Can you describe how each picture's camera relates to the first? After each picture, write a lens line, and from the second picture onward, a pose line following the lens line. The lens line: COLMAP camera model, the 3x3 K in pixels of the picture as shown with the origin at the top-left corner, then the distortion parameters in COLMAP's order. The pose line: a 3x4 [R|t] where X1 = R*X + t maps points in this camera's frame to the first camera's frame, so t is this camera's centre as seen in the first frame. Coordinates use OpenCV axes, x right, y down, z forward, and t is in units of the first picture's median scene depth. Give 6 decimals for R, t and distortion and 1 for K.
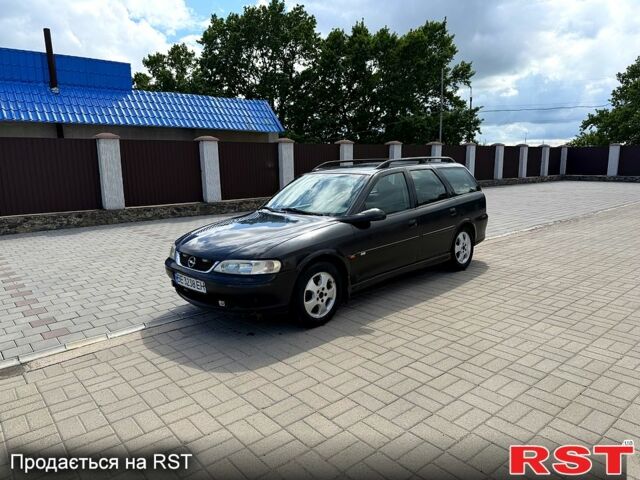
lens RADIAL K [[456.6, 0, 320.0], [0, 456.6, 240.0], [0, 0, 1]] dist [-0.001157, -0.000968]
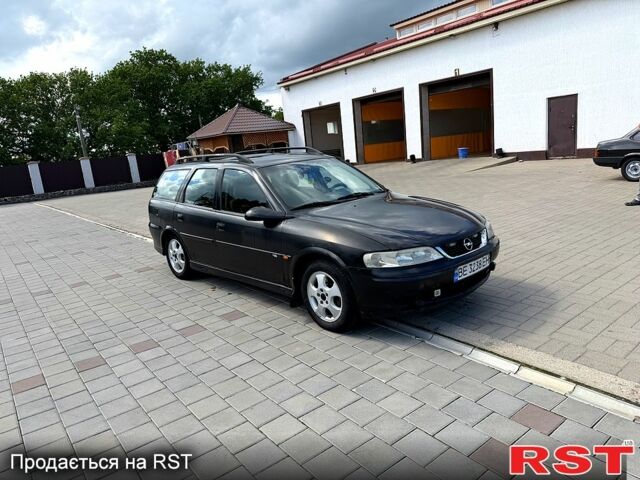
lens RADIAL K [[456.6, 0, 320.0], [0, 456.6, 240.0], [0, 0, 1]] dist [-0.001157, -0.000968]
pose [[0.053195, -0.197784, 0.978801, -1.132269], [0.273536, 0.945584, 0.176206, -0.190551], [-0.960390, 0.258364, 0.104401, 1.156354]]
